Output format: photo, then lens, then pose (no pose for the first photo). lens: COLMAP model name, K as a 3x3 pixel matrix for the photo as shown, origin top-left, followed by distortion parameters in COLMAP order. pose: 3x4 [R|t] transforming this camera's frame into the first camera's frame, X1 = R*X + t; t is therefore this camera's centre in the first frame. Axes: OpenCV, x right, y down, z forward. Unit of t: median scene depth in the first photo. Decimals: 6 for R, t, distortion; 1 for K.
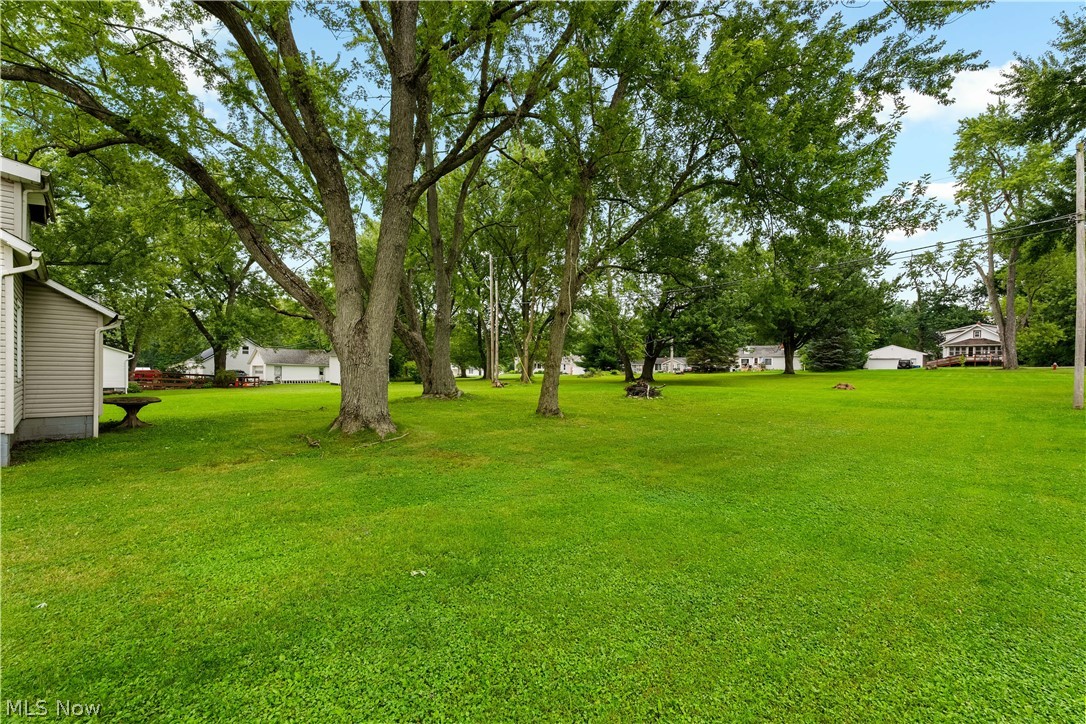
lens RADIAL K [[480.3, 0, 545.8], [0, 480.3, 369.0], [0, 0, 1]] dist [-0.003444, 0.000544]
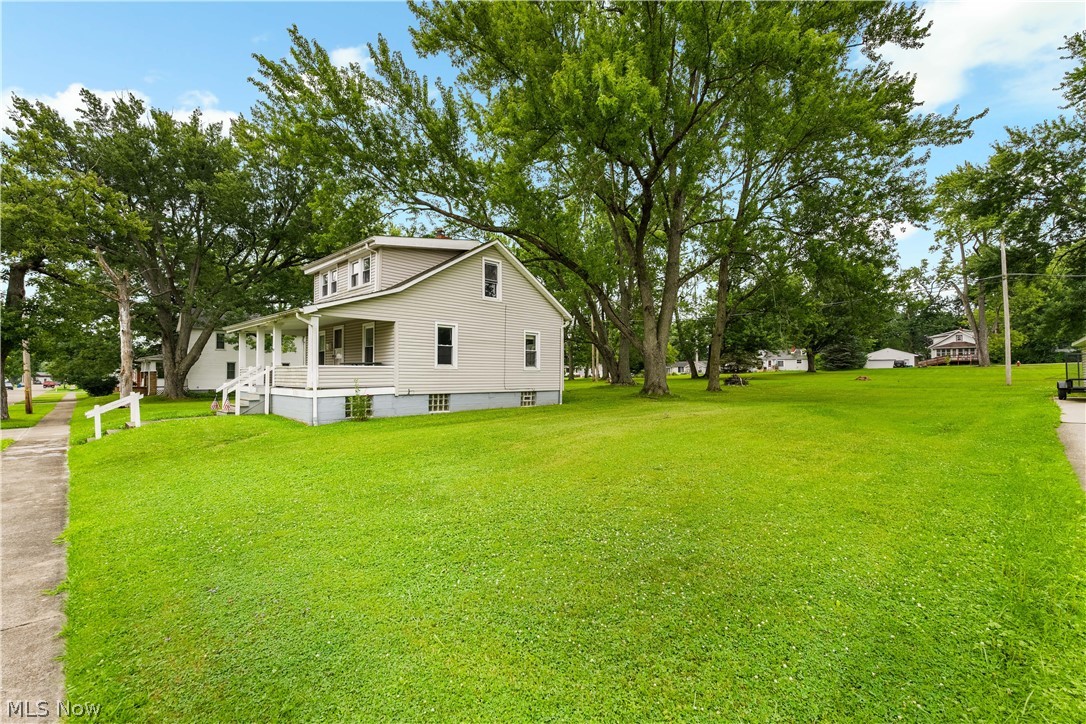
lens RADIAL K [[480.3, 0, 542.0], [0, 480.3, 356.0], [0, 0, 1]] dist [-0.003444, 0.000544]
pose [[0.999894, -0.011496, 0.008971, -0.139183], [0.011837, 0.999168, -0.039024, 0.005518], [-0.008515, 0.039126, 0.999198, -0.169370]]
